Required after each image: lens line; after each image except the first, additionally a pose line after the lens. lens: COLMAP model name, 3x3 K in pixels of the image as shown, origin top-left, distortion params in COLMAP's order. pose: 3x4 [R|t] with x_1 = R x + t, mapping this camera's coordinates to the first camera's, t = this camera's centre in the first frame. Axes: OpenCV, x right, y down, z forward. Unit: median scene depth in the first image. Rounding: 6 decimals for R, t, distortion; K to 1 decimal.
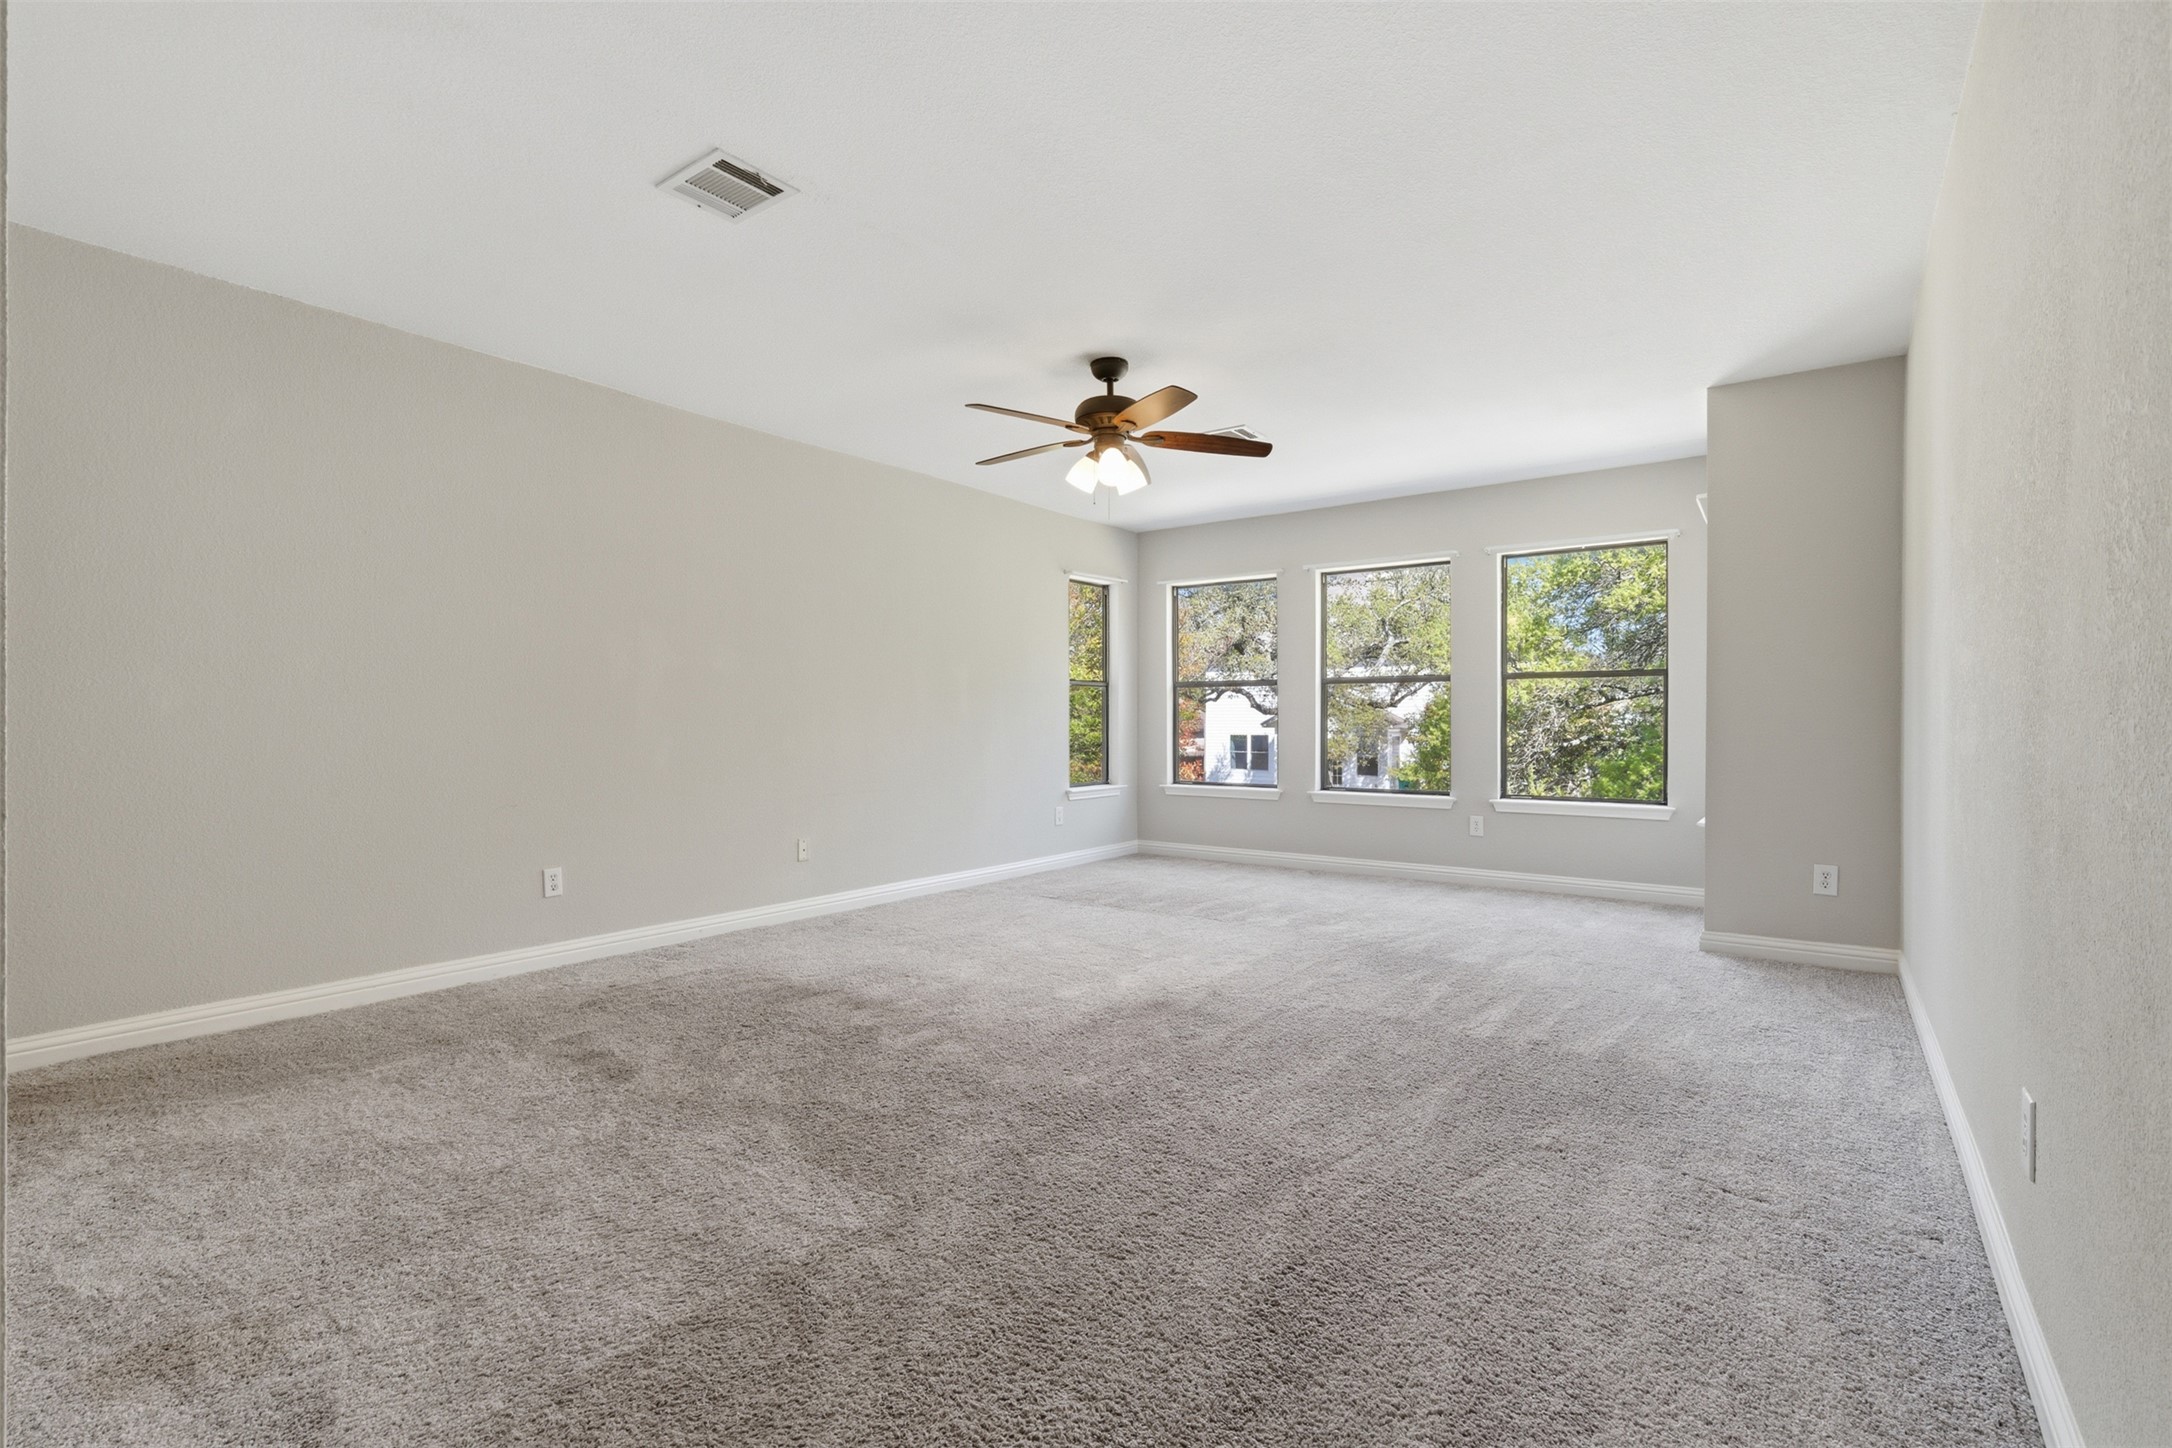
lens RADIAL K [[992.1, 0, 1078.4], [0, 992.1, 727.1], [0, 0, 1]] dist [0.001981, 0.000348]
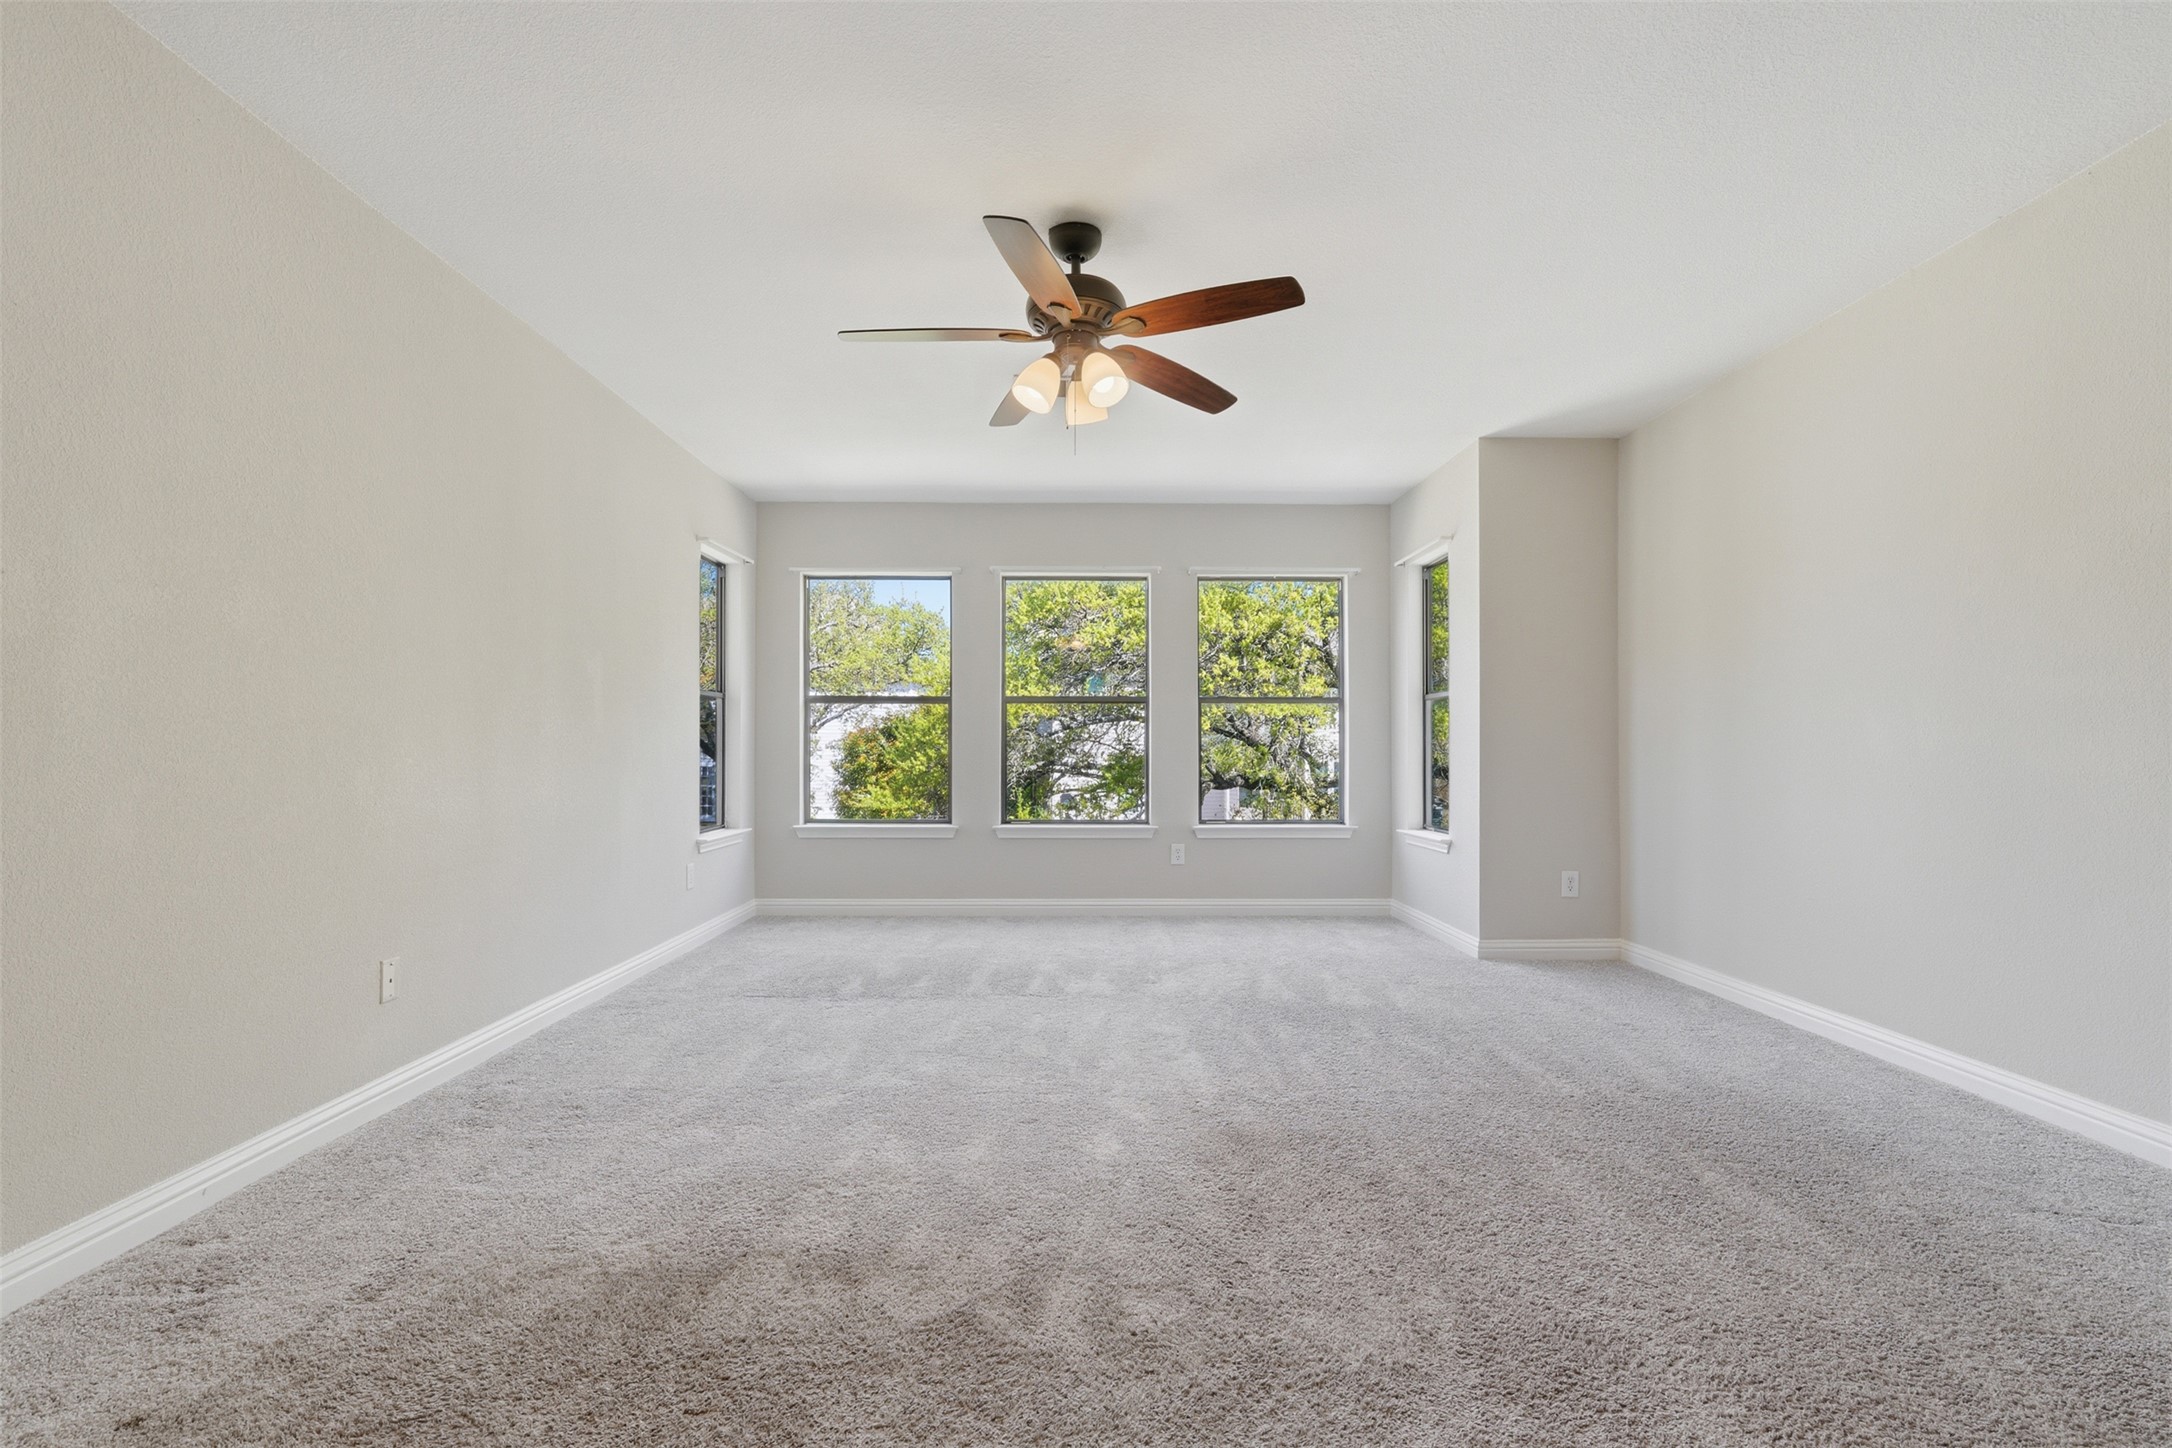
lens RADIAL K [[992.1, 0, 1083.7], [0, 992.1, 738.1], [0, 0, 1]] dist [0.001981, 0.000348]
pose [[0.790676, 0.008385, 0.612177, -0.405434], [0.001691, 0.999872, -0.015879, 0.003387], [-0.612232, 0.013591, 0.790561, 0.454895]]
